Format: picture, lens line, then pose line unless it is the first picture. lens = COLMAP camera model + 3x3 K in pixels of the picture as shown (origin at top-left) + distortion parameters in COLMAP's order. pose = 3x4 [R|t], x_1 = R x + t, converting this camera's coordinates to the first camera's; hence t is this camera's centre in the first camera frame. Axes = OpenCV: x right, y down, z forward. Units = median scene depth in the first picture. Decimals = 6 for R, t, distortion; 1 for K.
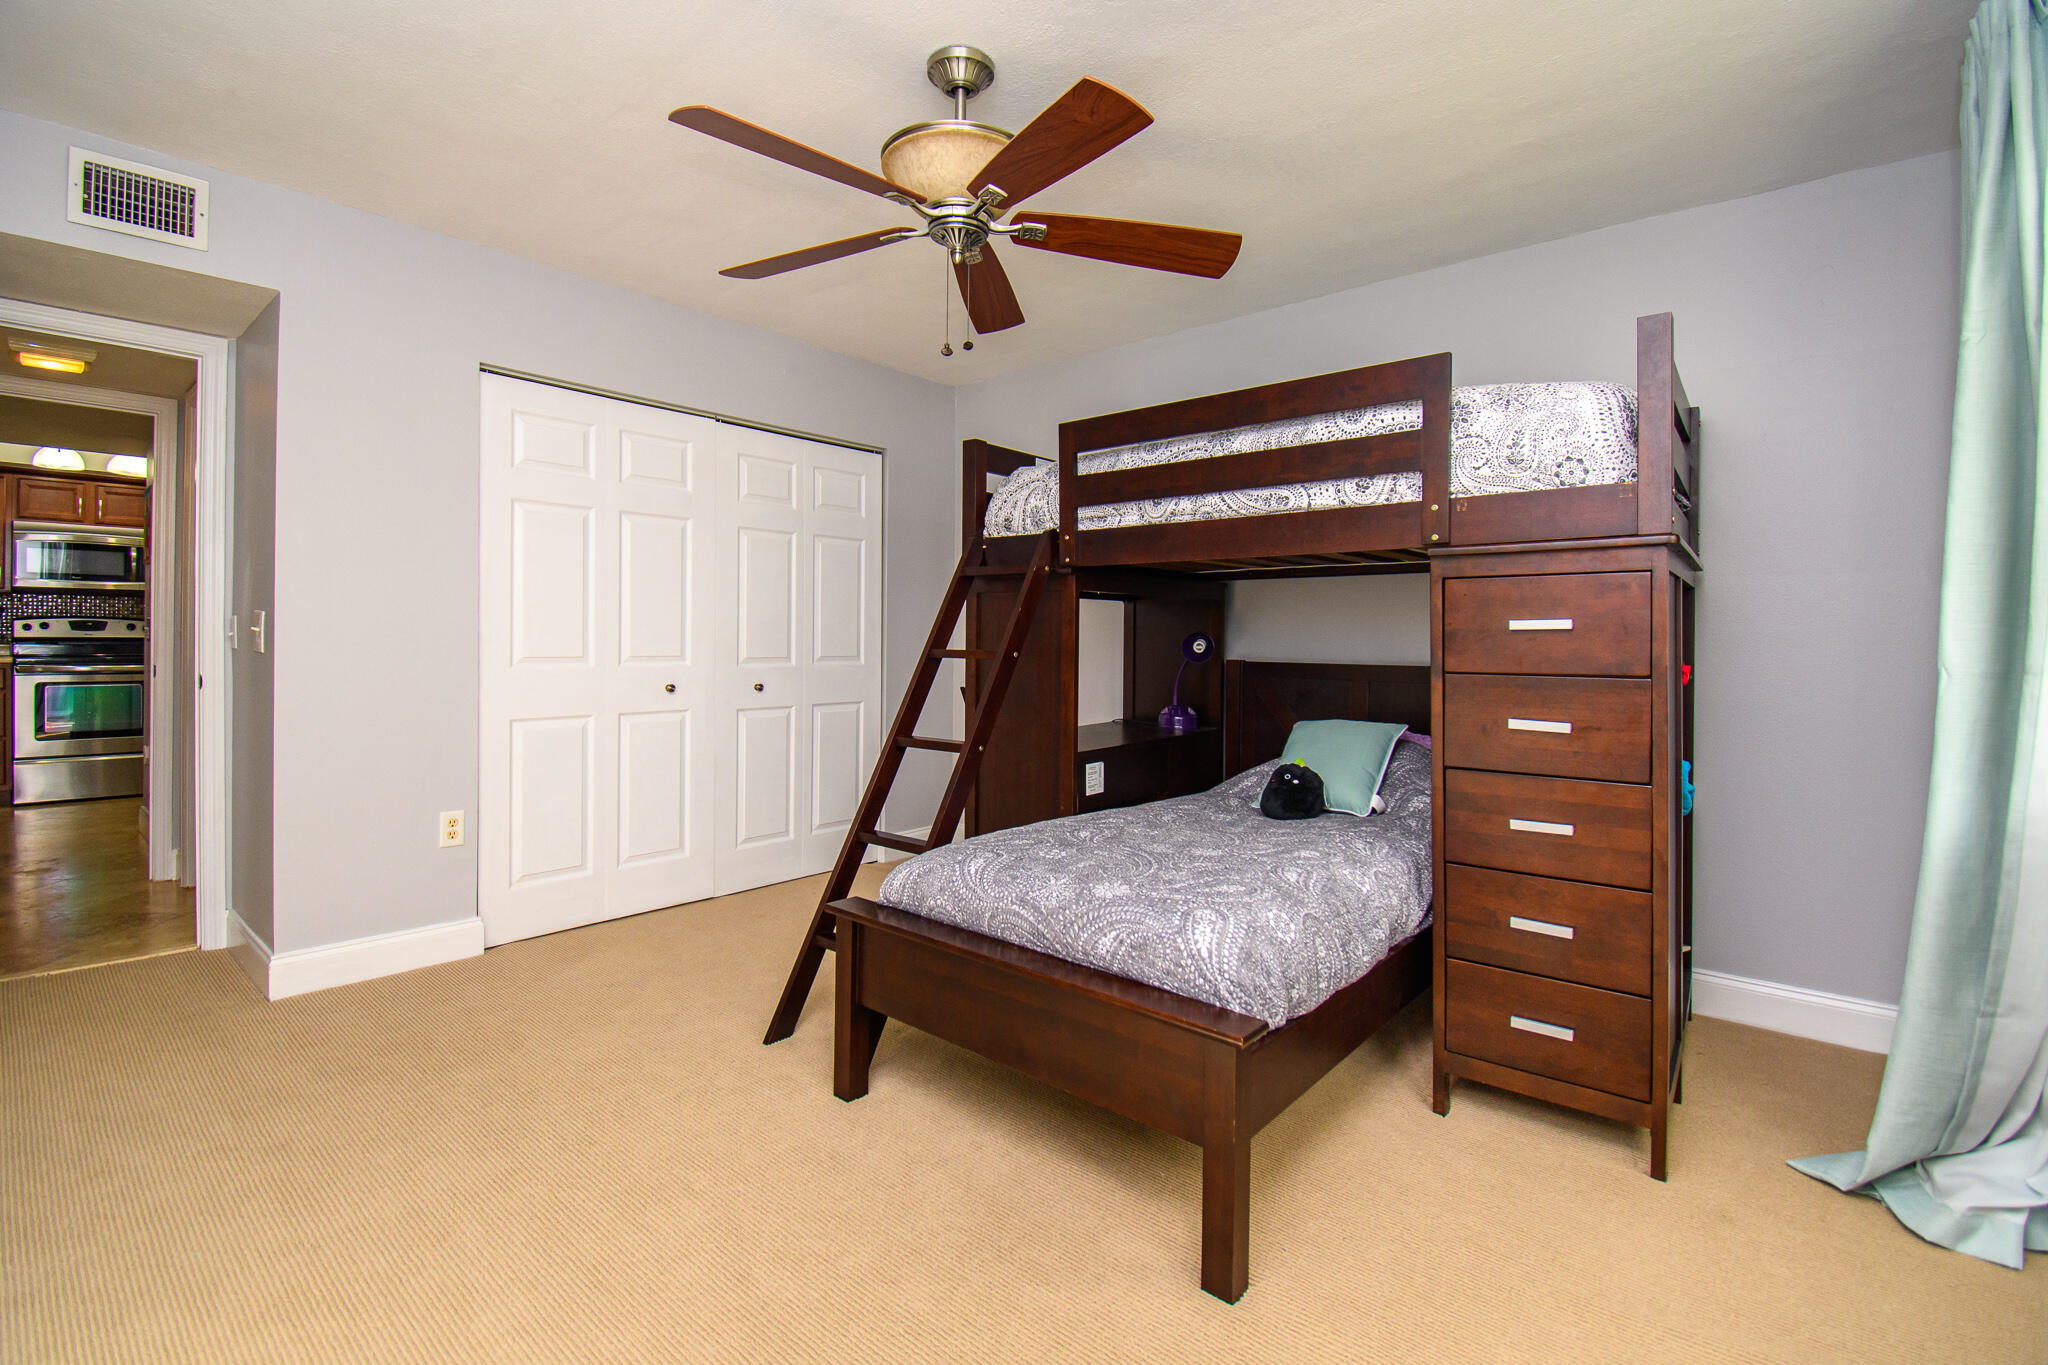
lens RADIAL K [[976.9, 0, 1019.0], [0, 976.9, 633.6], [0, 0, 1]] dist [0.001385, -0.021560]
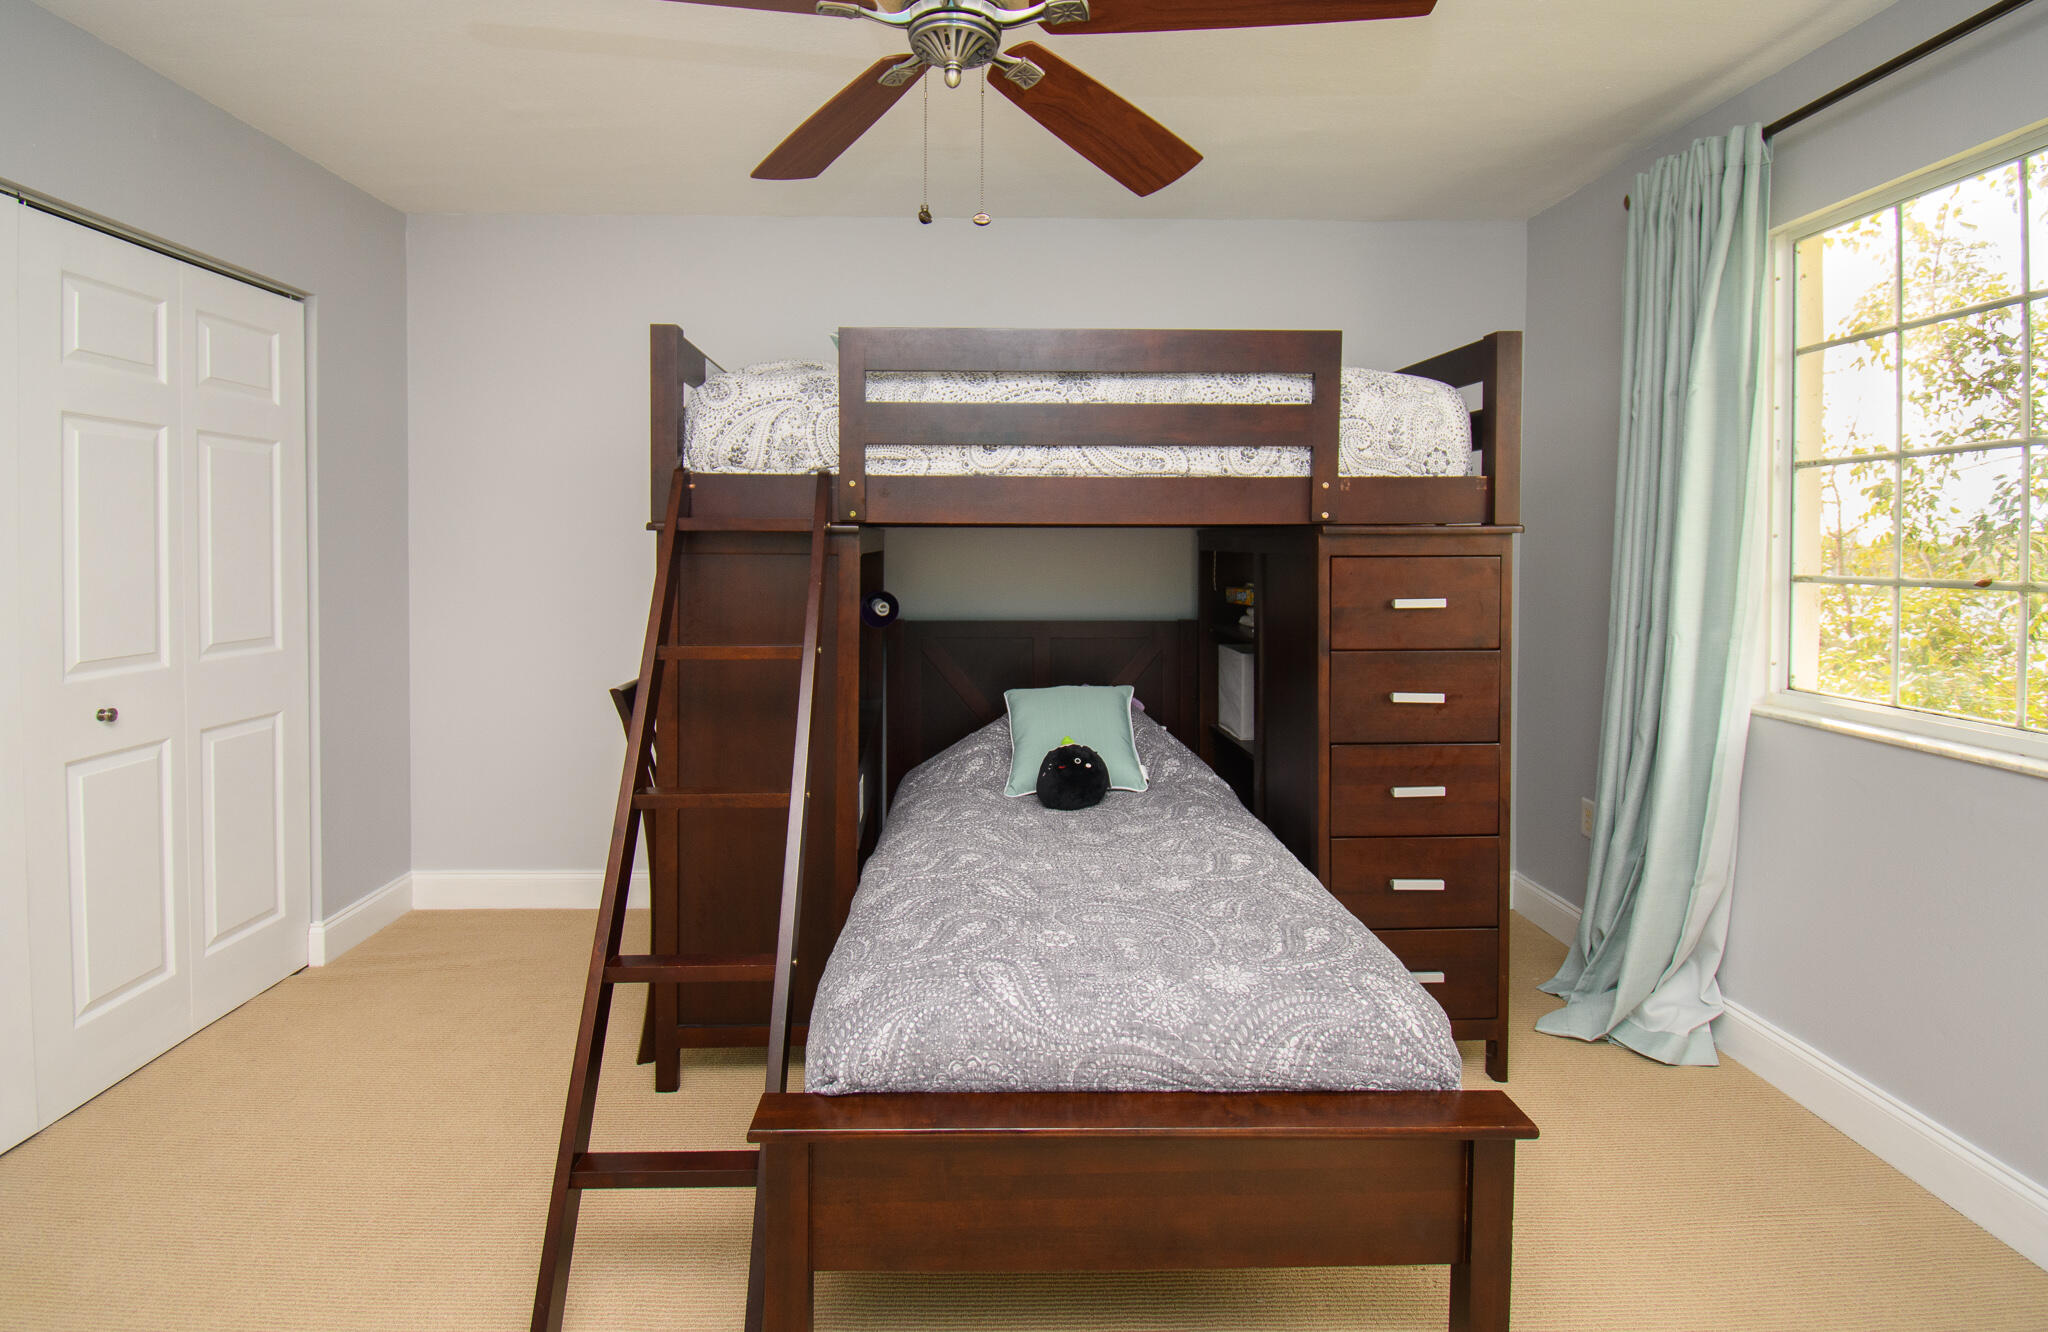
lens RADIAL K [[981.7, 0, 999.1], [0, 981.7, 557.6], [0, 0, 1]] dist [-0.002363, -0.001065]
pose [[0.724196, -0.015684, 0.689415, -0.475540], [-0.000794, 0.999722, 0.023577, -0.074329], [-0.689593, -0.017622, 0.723982, 0.474771]]
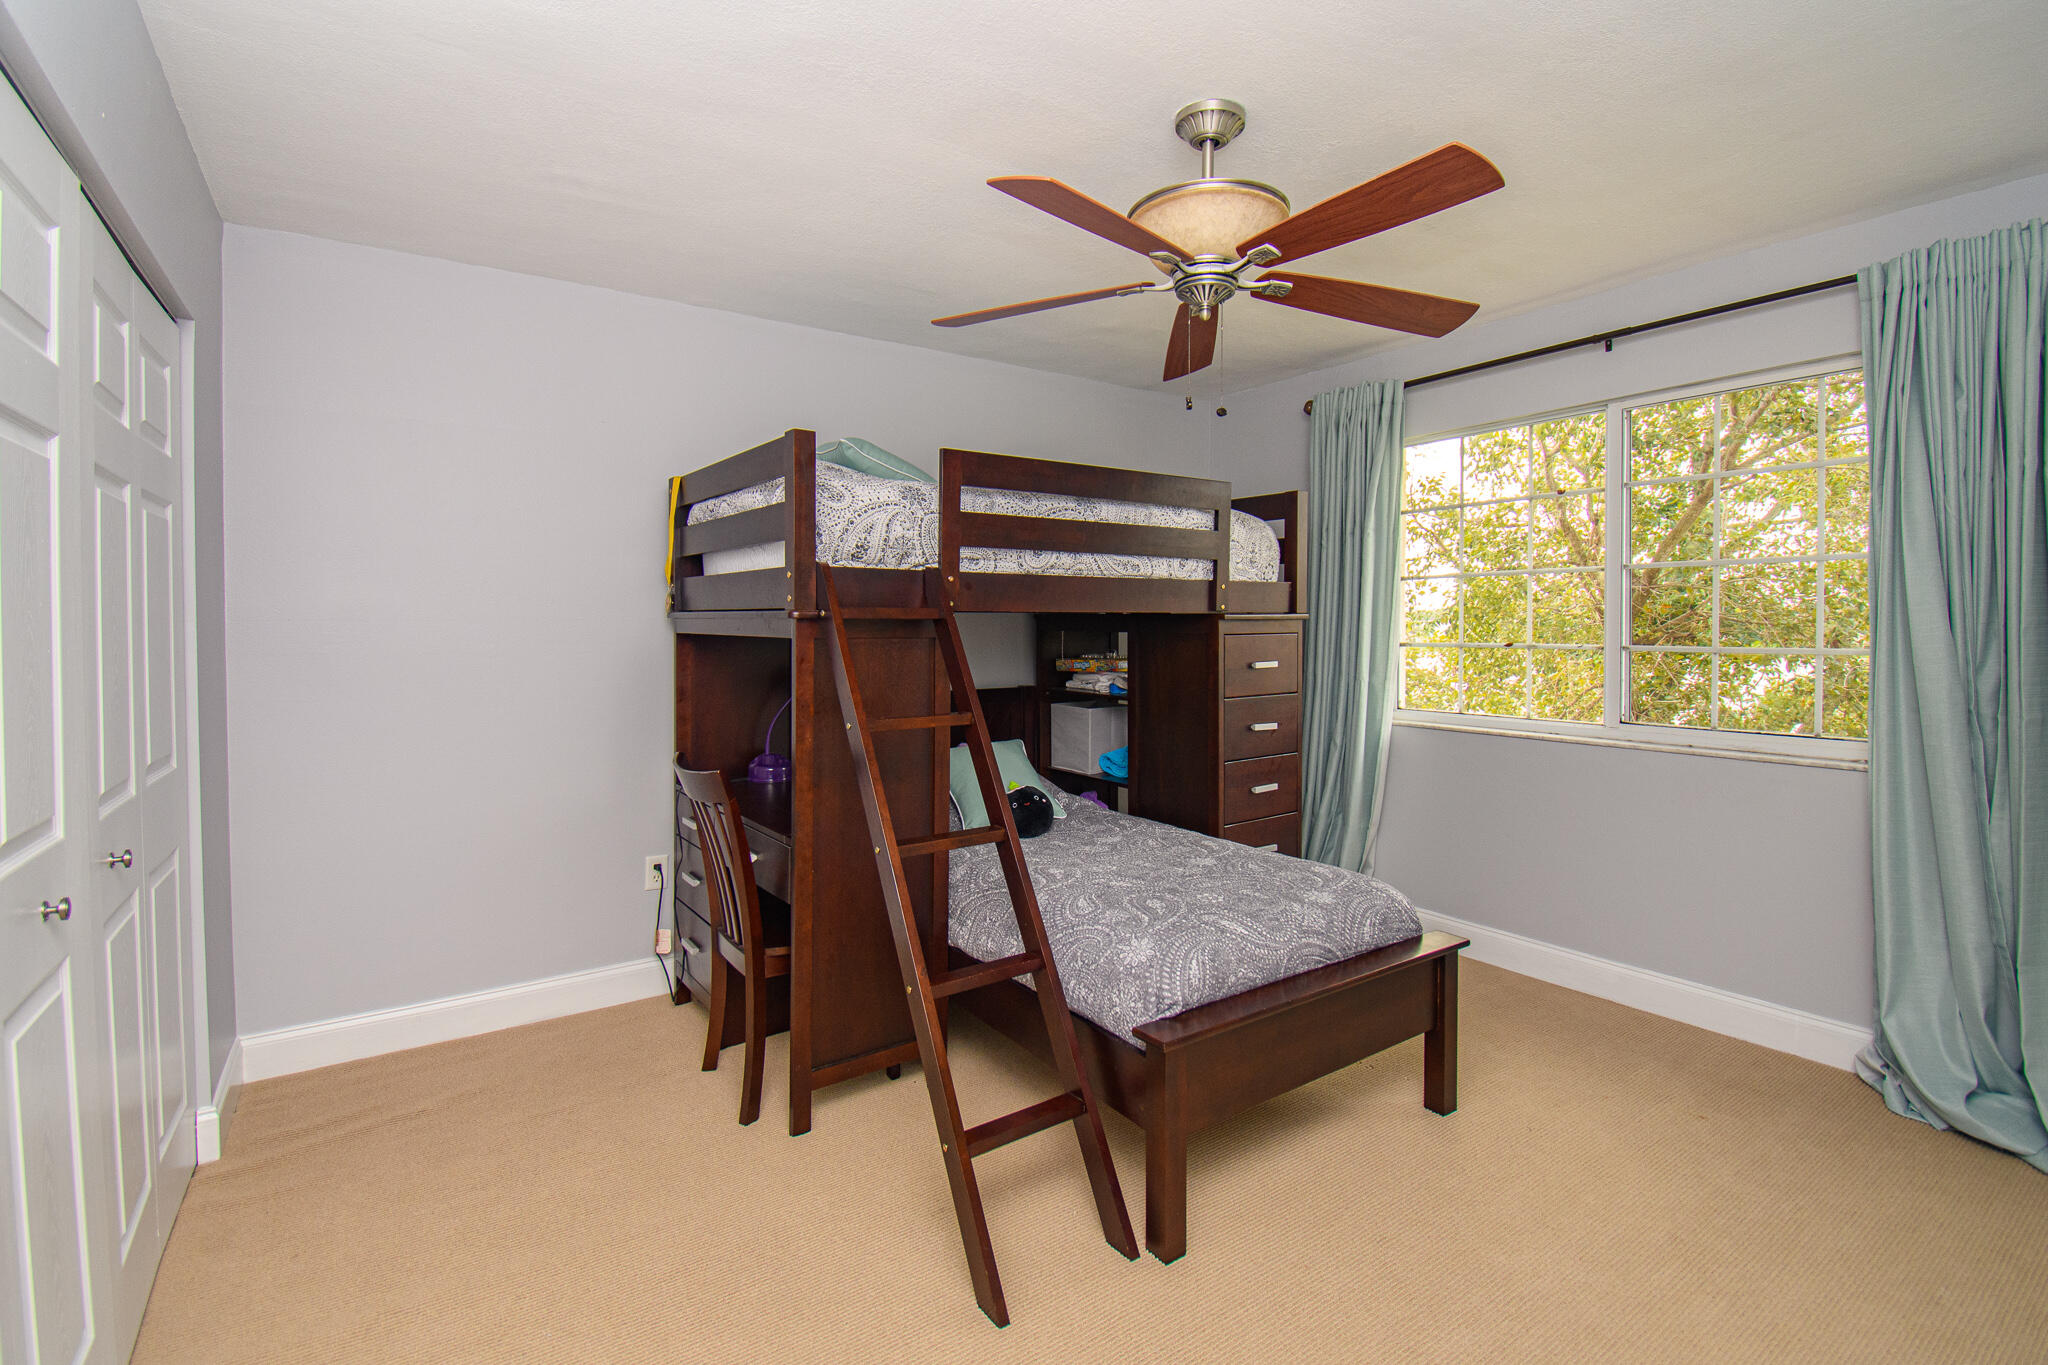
lens RADIAL K [[950.3, 0, 1024.9], [0, 950.3, 640.7], [0, 0, 1]] dist [-0.001713, -0.006465]
pose [[0.215210, -0.024704, 0.976255, -0.969163], [0.000537, 0.999683, 0.025178, -0.078942], [-0.976568, -0.004894, 0.215155, 0.925595]]
